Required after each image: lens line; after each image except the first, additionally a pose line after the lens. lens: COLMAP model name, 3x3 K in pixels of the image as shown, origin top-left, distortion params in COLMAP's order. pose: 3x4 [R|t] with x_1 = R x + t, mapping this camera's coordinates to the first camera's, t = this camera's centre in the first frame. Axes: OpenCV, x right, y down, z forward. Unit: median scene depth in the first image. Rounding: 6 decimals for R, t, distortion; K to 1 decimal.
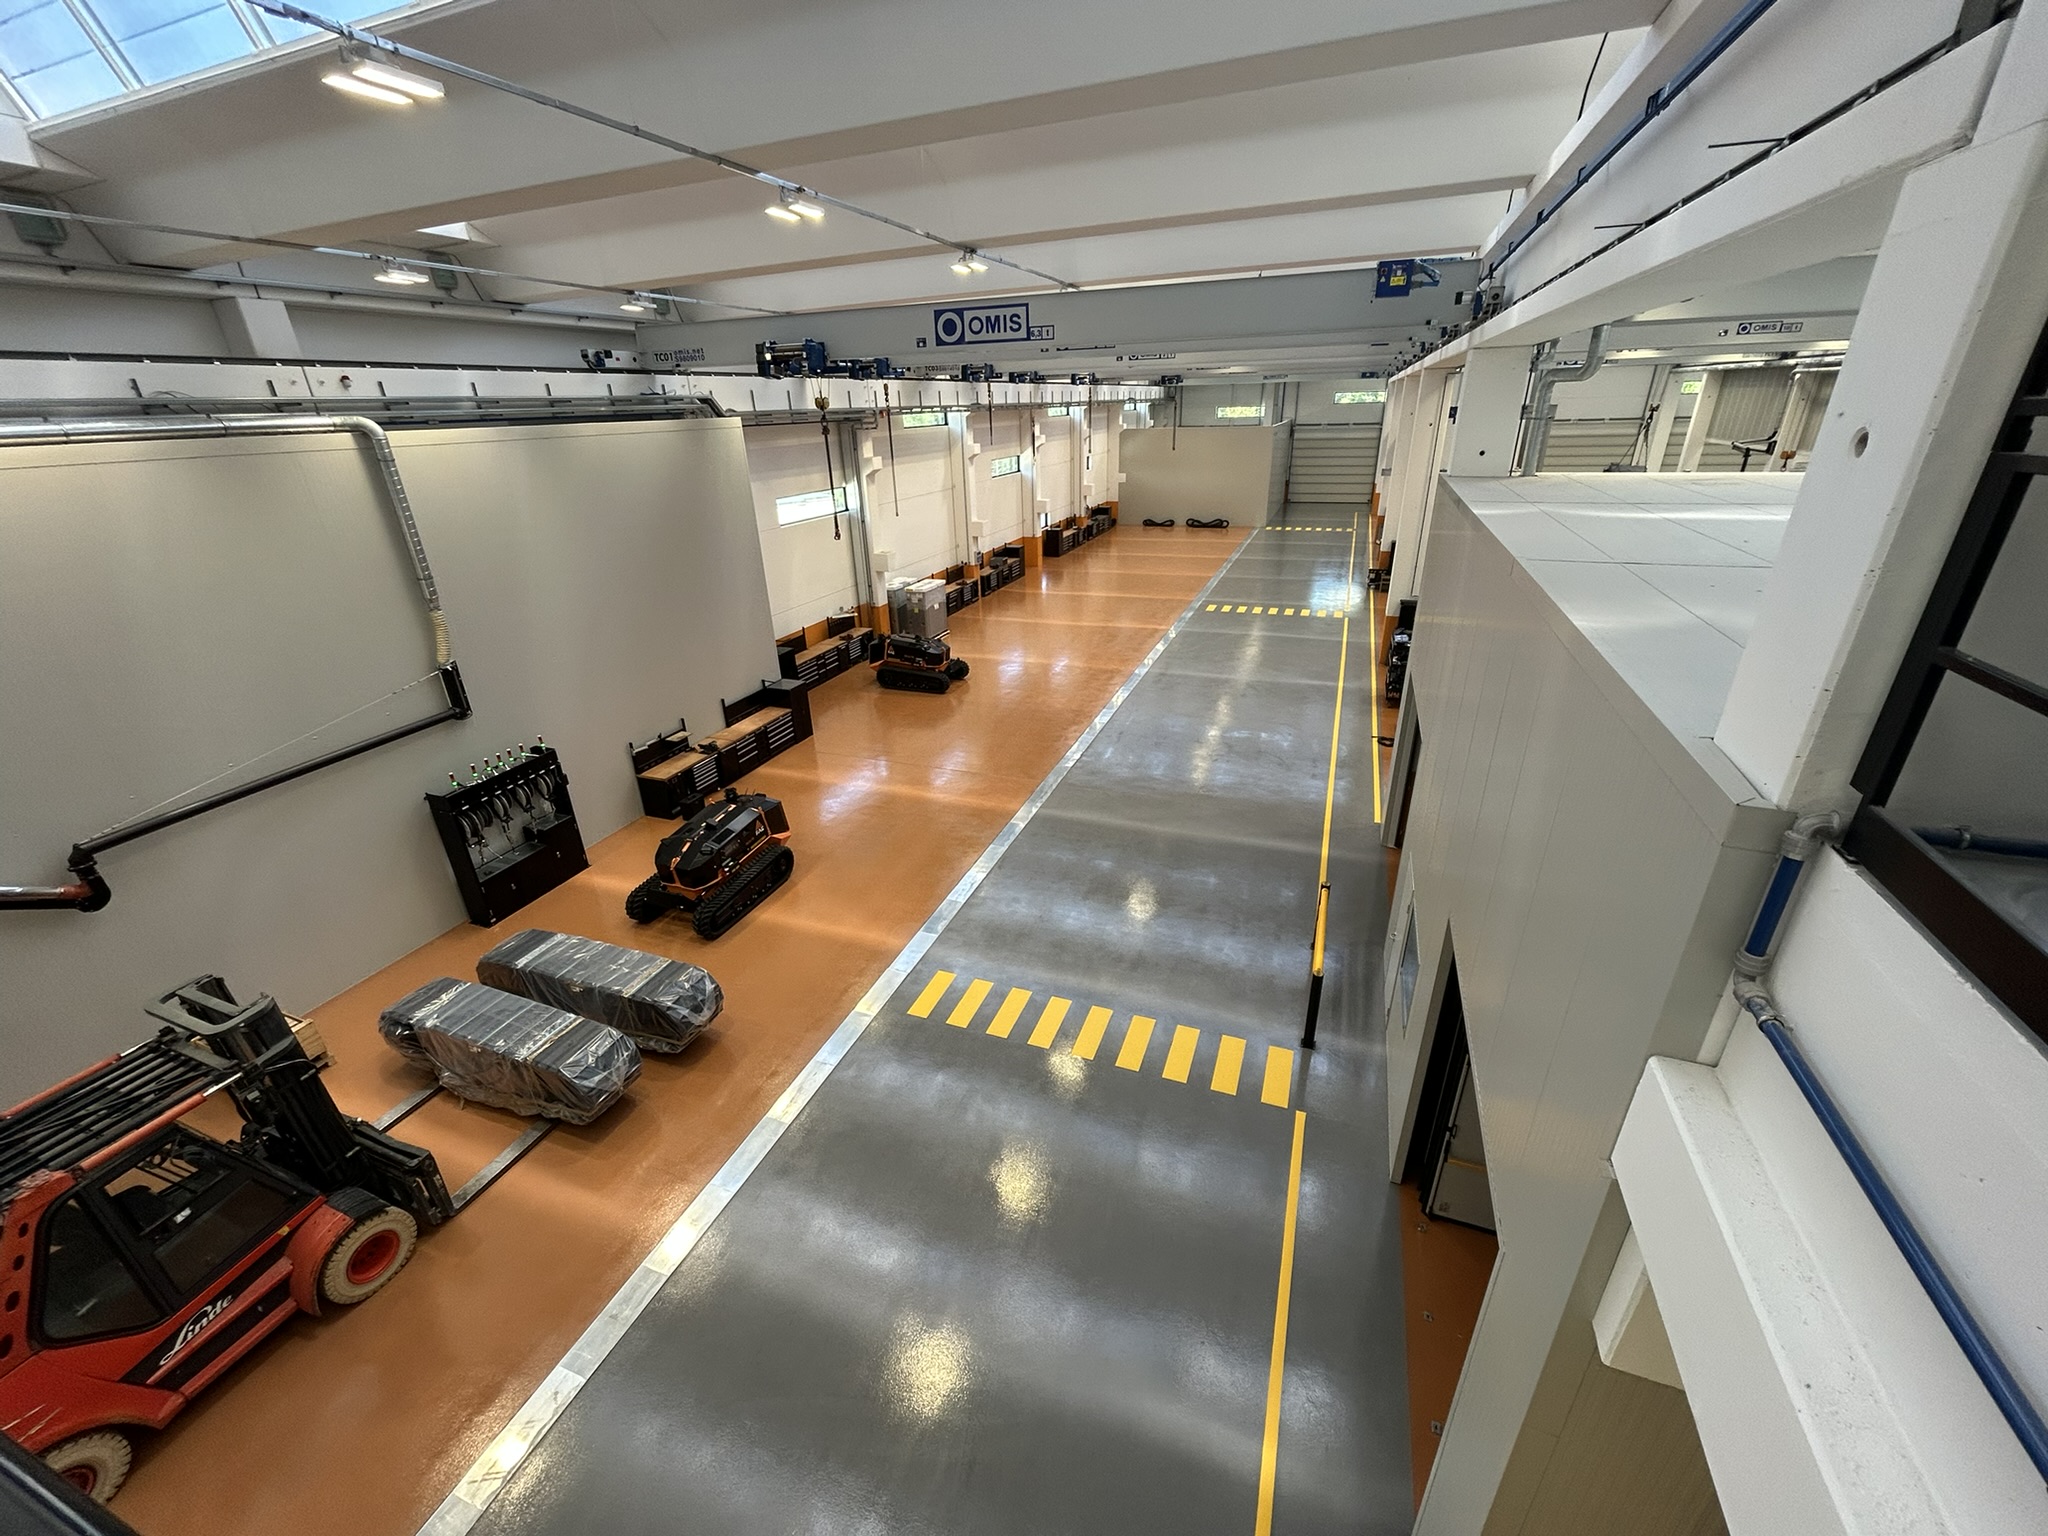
lens RADIAL K [[817.4, 0, 1019.8], [0, 817.4, 770.2], [0, 0, 1]] dist [0.006868, -0.000522]
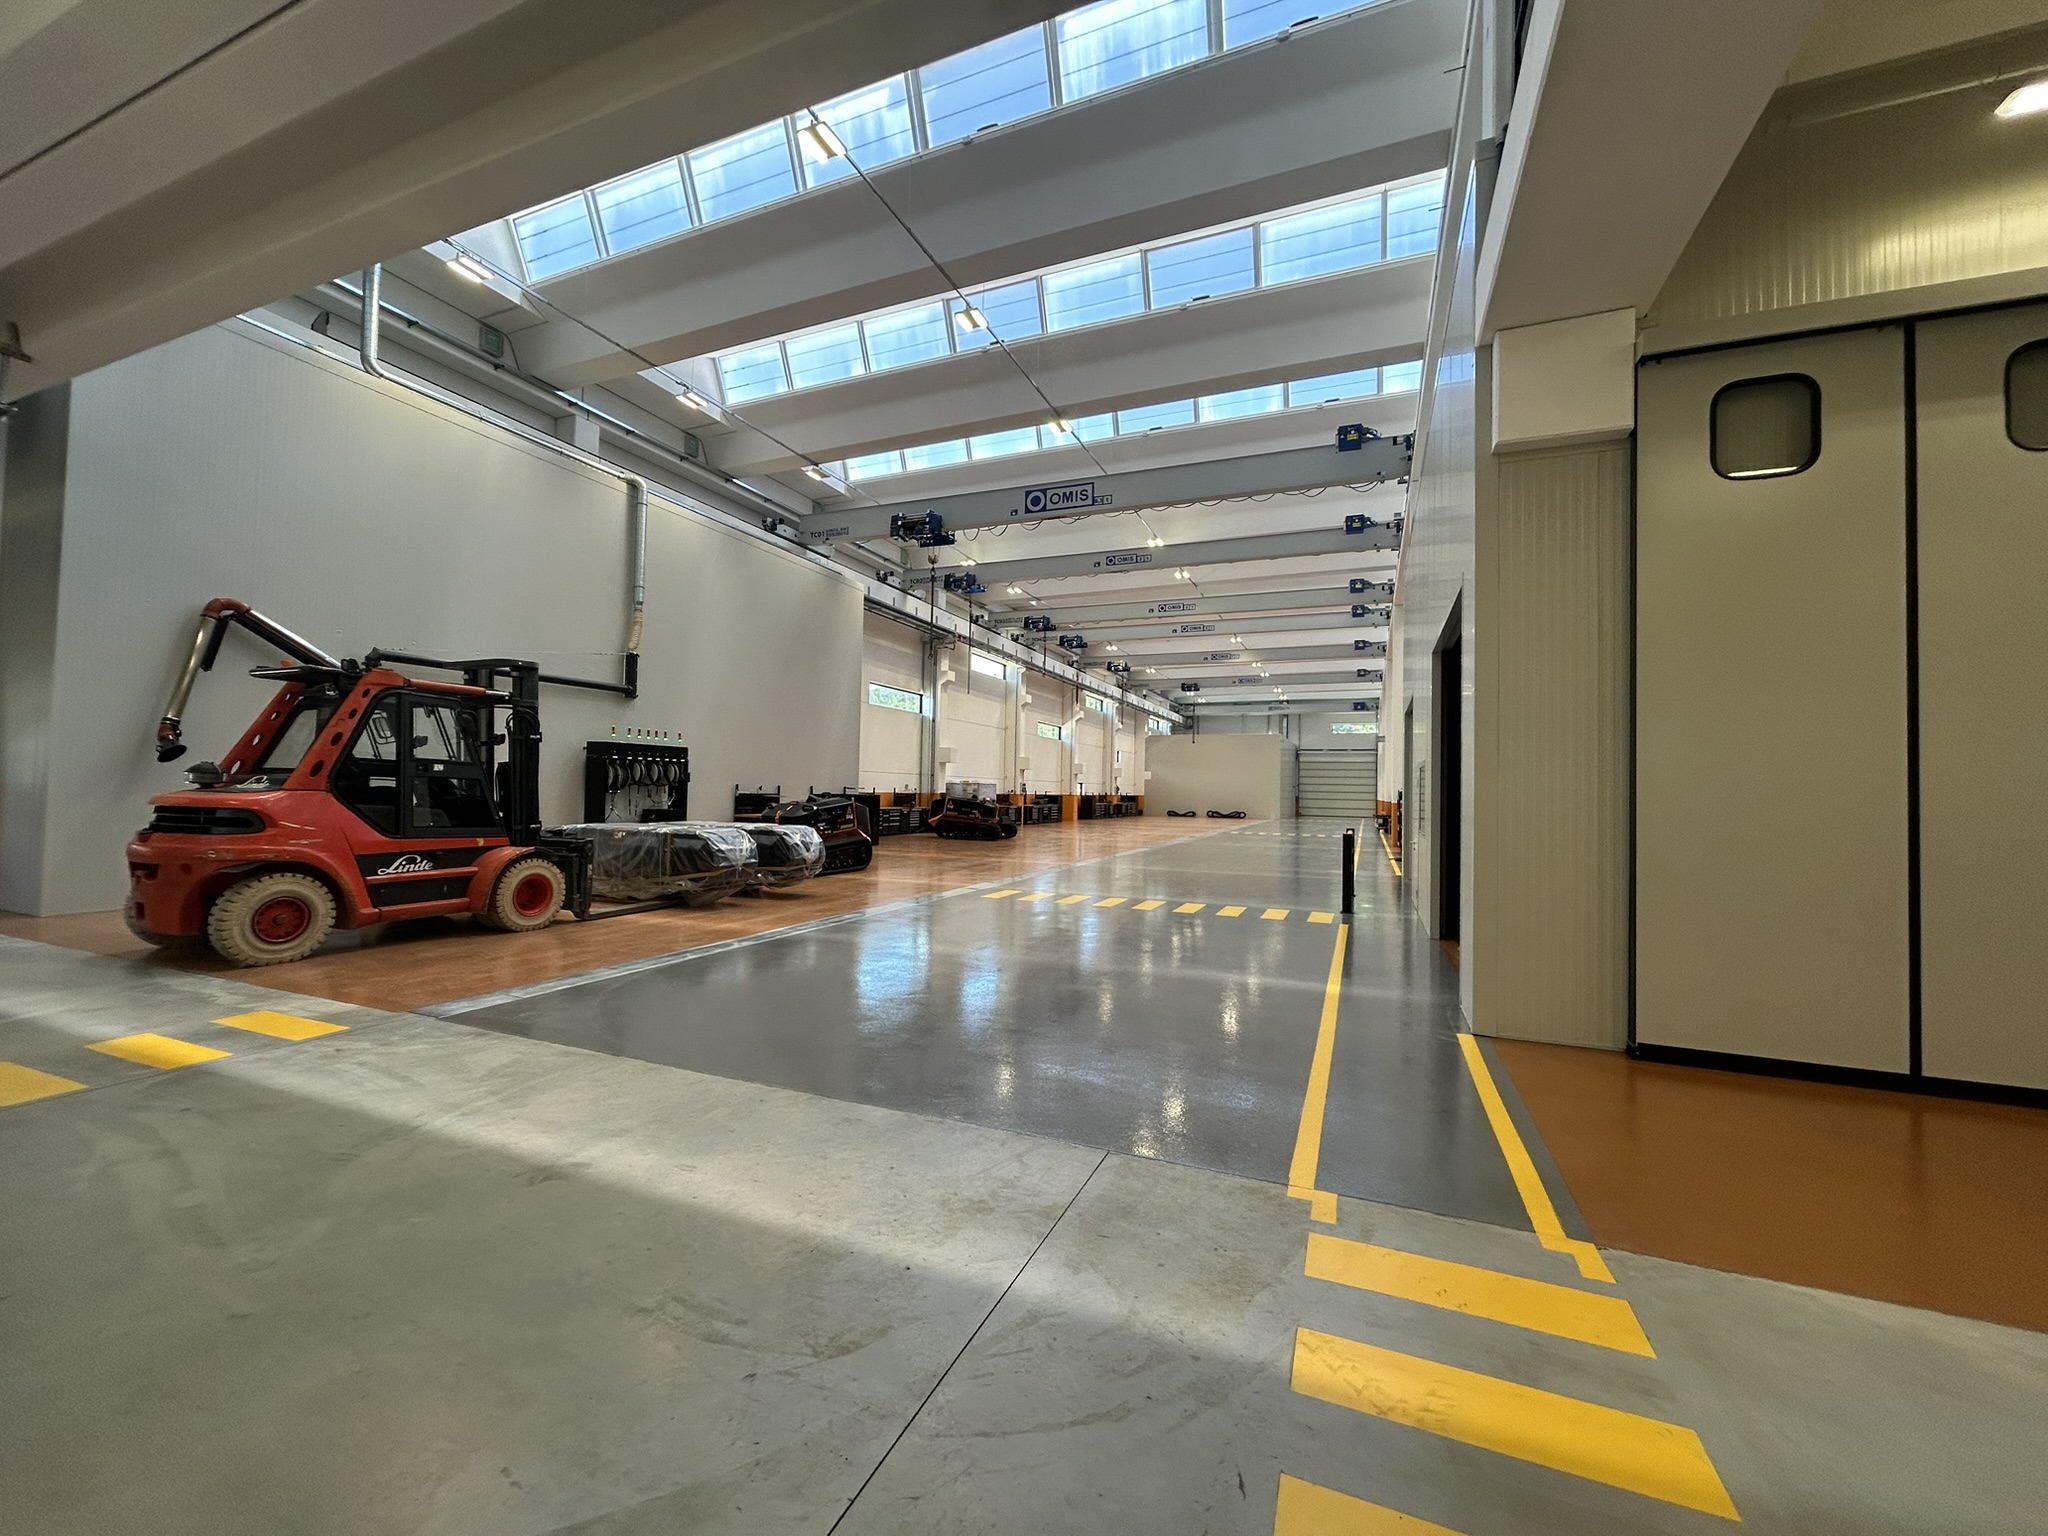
lens RADIAL K [[817.4, 0, 1026.4], [0, 817.4, 767.1], [0, 0, 1]] dist [0.006868, -0.000522]
pose [[0.998474, 0.048153, -0.027040, -0.023108], [-0.055120, 0.899222, -0.434005, 0.253895], [0.003416, 0.434834, 0.900504, -0.028144]]
